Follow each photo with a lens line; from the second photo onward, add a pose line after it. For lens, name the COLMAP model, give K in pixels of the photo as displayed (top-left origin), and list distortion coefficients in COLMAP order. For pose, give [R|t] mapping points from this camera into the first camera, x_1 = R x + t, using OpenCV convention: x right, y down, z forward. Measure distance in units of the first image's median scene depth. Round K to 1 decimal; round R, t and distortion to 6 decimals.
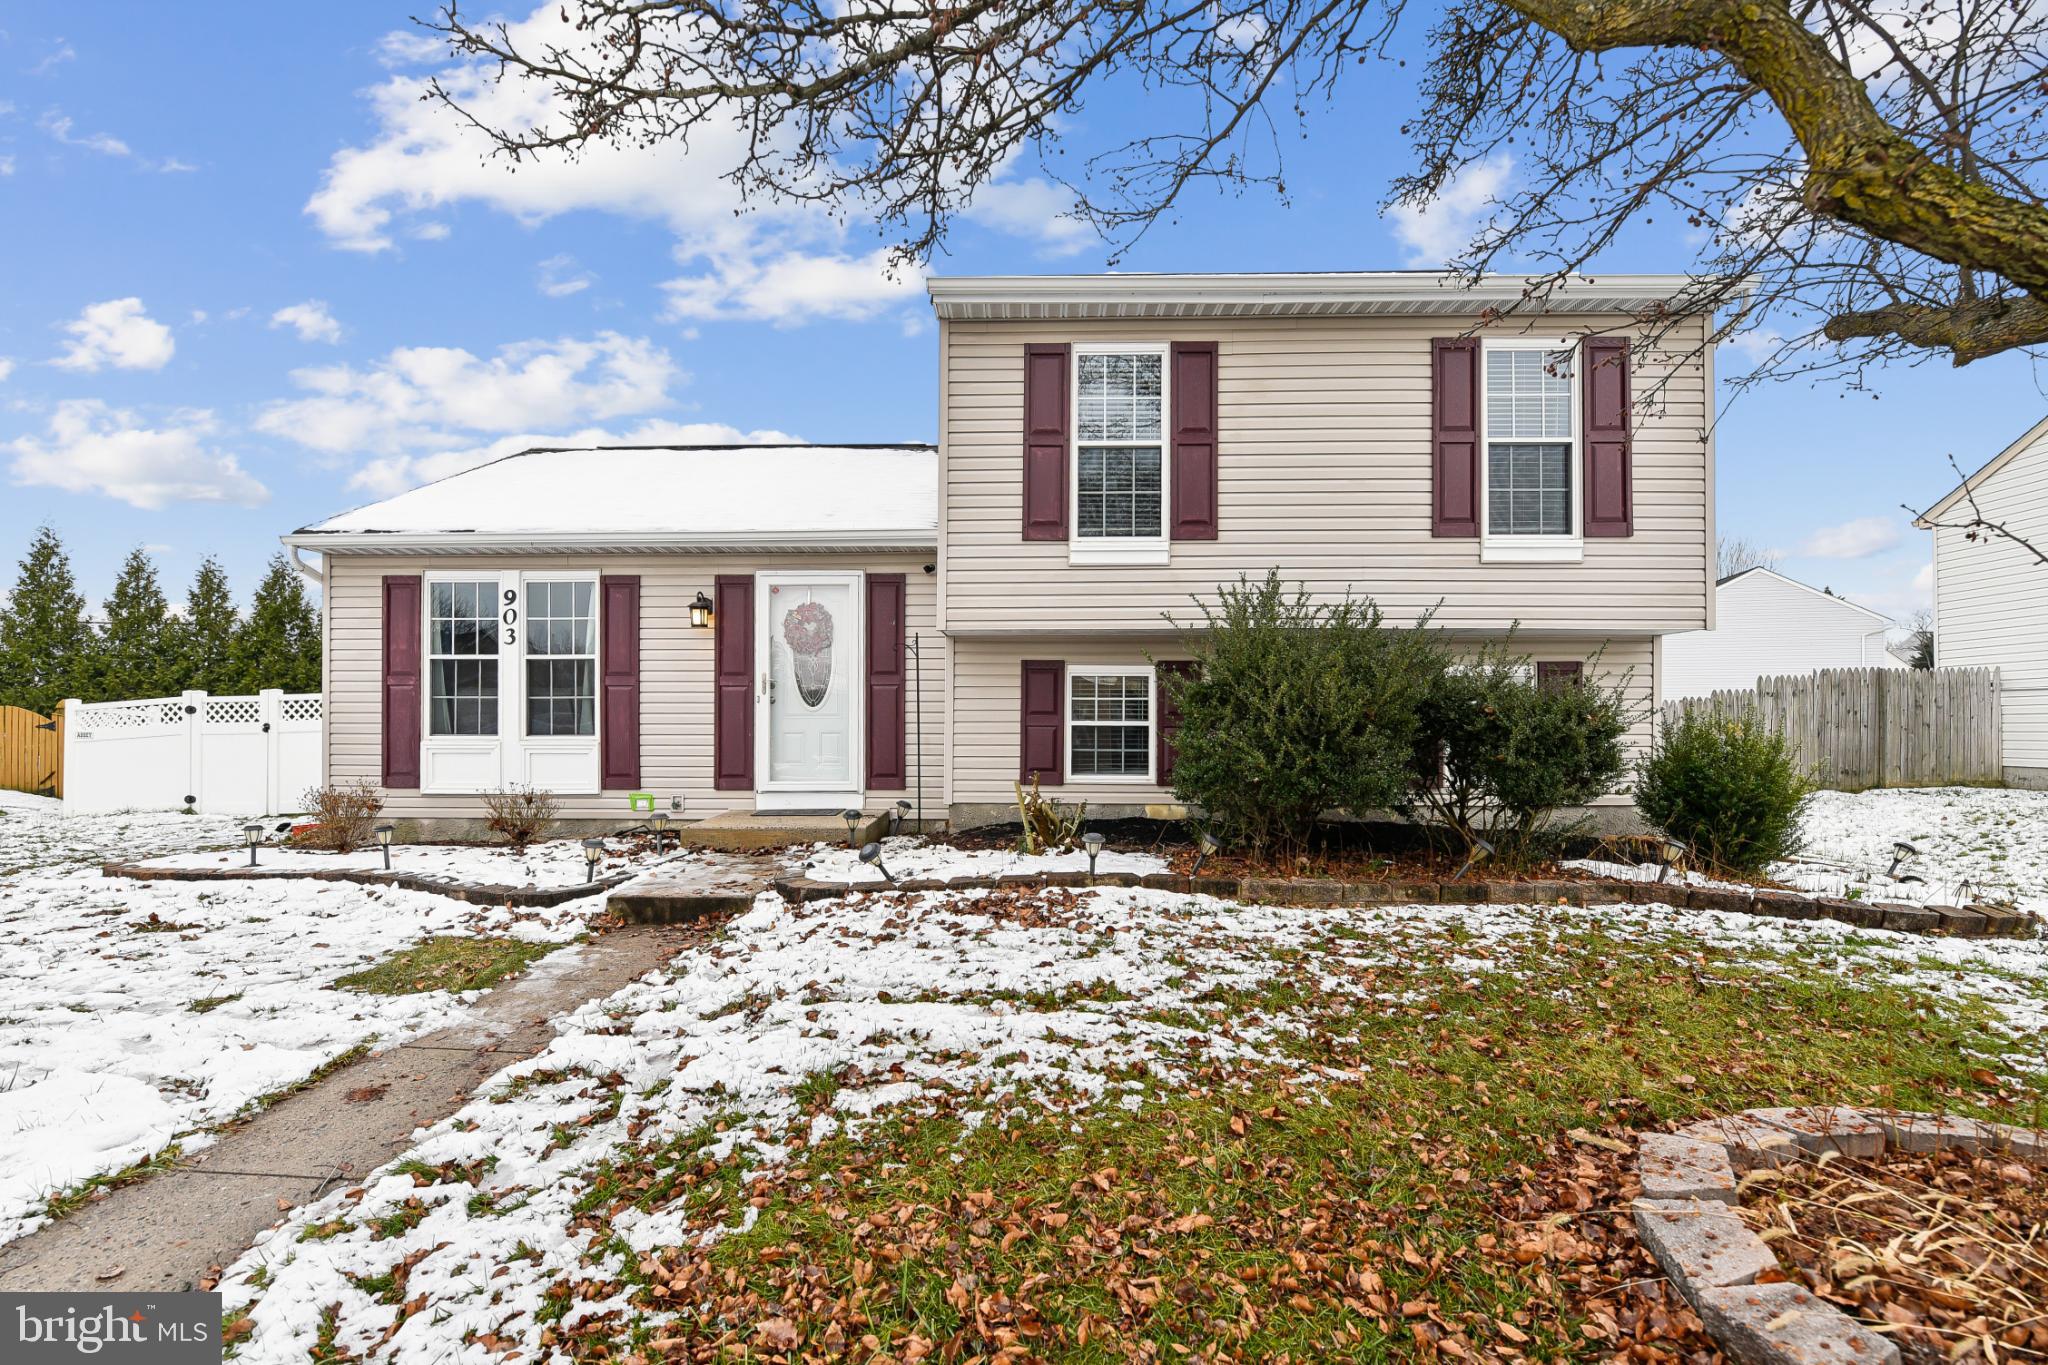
lens RADIAL K [[896.6, 0, 1022.9], [0, 896.6, 693.3], [0, 0, 1]] dist [-0.008891, 0.001392]
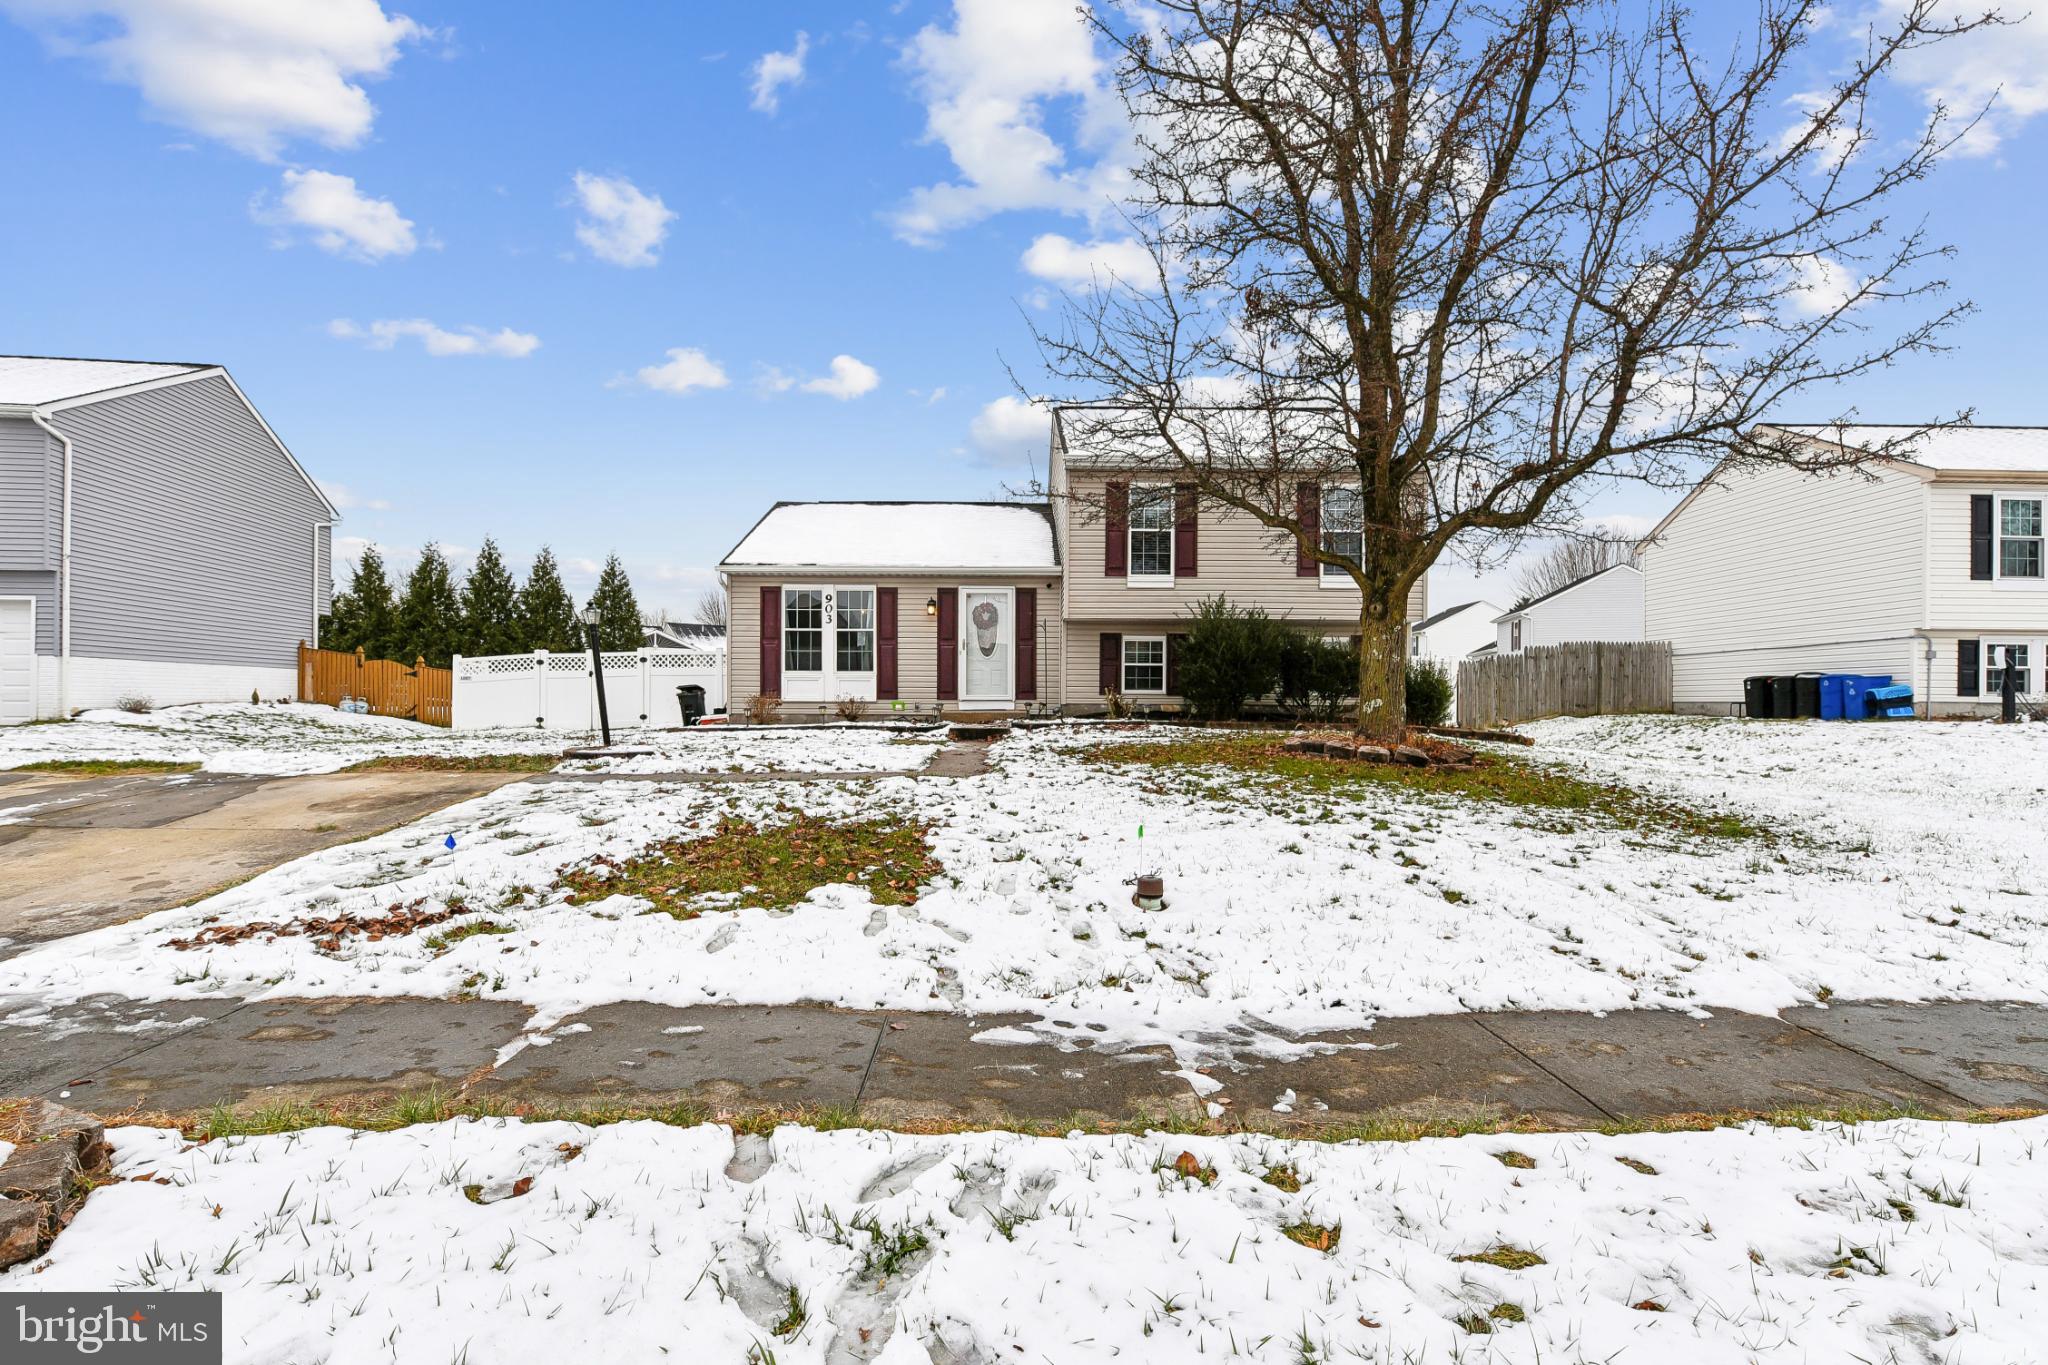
lens RADIAL K [[896.6, 0, 1028.8], [0, 896.6, 669.3], [0, 0, 1]] dist [-0.008891, 0.001392]
pose [[0.999526, 0.005351, 0.030308, -0.204821], [-0.005356, 0.999986, 0.000057, 0.041555], [-0.030307, -0.000220, 0.999541, -0.929236]]
